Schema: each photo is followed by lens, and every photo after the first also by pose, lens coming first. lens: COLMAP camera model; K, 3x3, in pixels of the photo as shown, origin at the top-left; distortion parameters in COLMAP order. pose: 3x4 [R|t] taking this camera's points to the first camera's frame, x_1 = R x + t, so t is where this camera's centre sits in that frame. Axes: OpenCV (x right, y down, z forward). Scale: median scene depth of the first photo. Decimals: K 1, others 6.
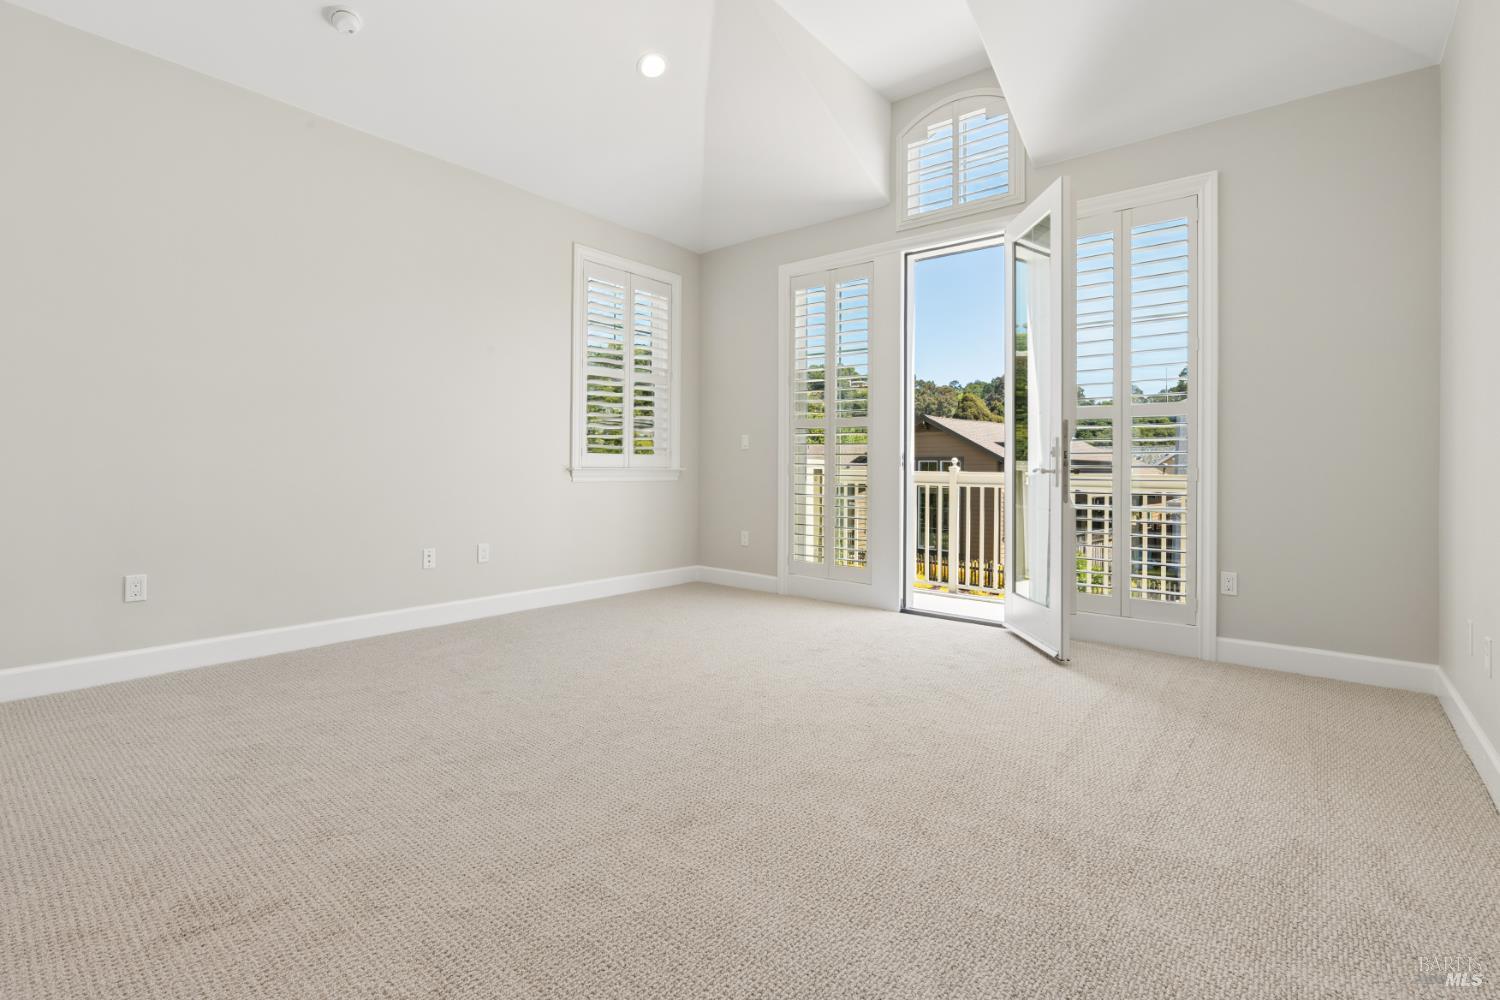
lens RADIAL K [[682.5, 0, 749.0], [0, 682.5, 474.4], [0, 0, 1]] dist [-0.010739, 0.000754]
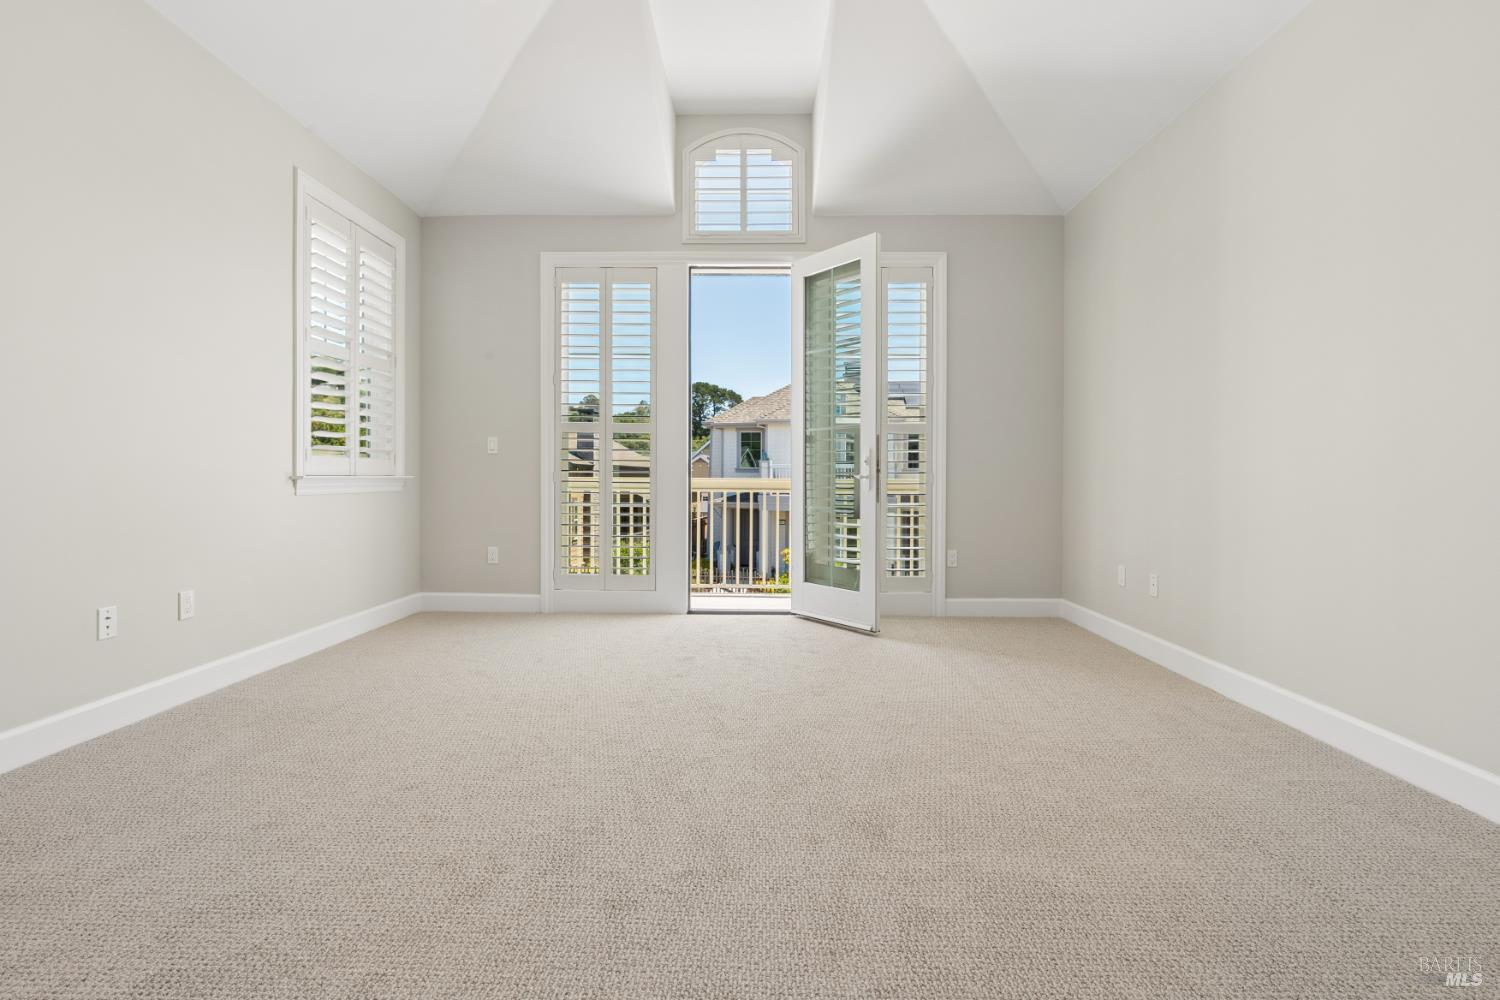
lens RADIAL K [[682.5, 0, 747.5], [0, 682.5, 484.1], [0, 0, 1]] dist [-0.010739, 0.000754]
pose [[0.788557, -0.014649, 0.614787, -0.339146], [0.007230, 0.999868, 0.014551, -0.008590], [-0.614919, -0.007029, 0.788559, 0.128371]]
